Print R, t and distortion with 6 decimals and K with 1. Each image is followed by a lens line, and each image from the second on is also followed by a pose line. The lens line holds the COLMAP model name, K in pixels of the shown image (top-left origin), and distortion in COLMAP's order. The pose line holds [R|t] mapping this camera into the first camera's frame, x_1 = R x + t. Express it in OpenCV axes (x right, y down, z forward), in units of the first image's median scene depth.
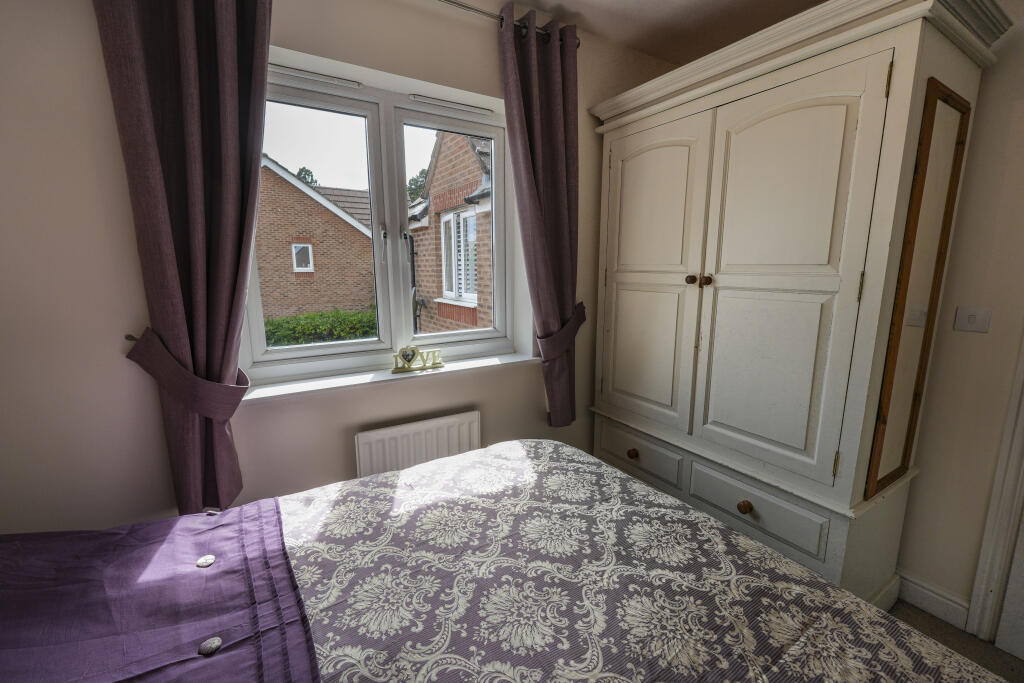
lens RADIAL K [[433.7, 0, 512.5], [0, 433.7, 342.5], [0, 0, 1]] dist [-0.001235, -0.000259]
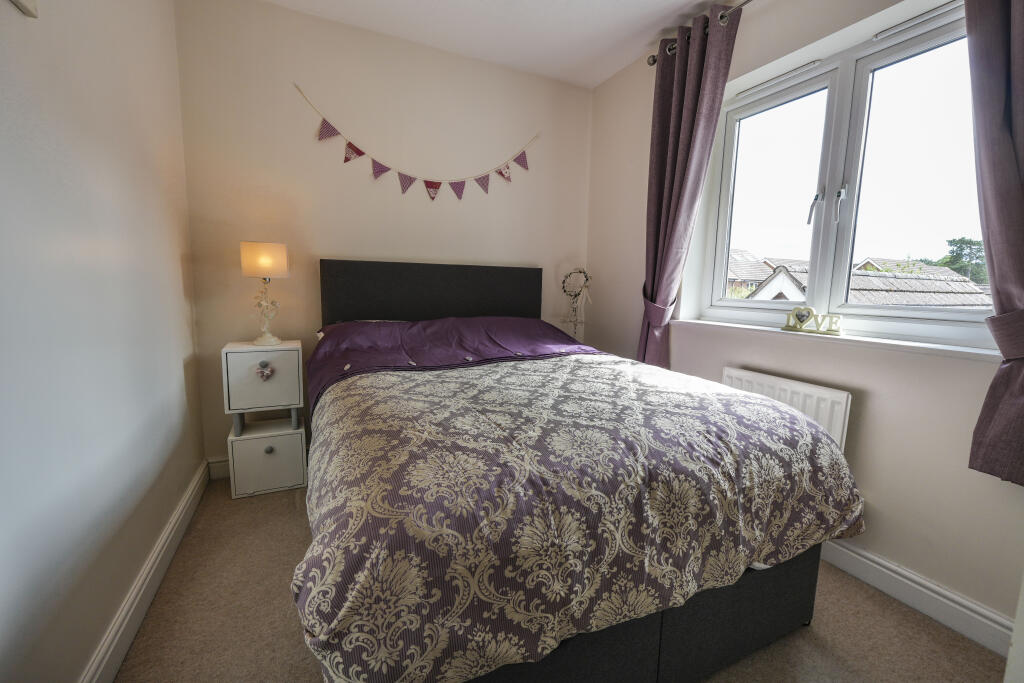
lens RADIAL K [[433.7, 0, 512.1], [0, 433.7, 342.3], [0, 0, 1]] dist [-0.001235, -0.000259]
pose [[-0.123713, 0.128495, -0.983963, 0.858780], [-0.196581, 0.968755, 0.151225, 0.072043], [0.972651, 0.212137, -0.094588, 0.474472]]
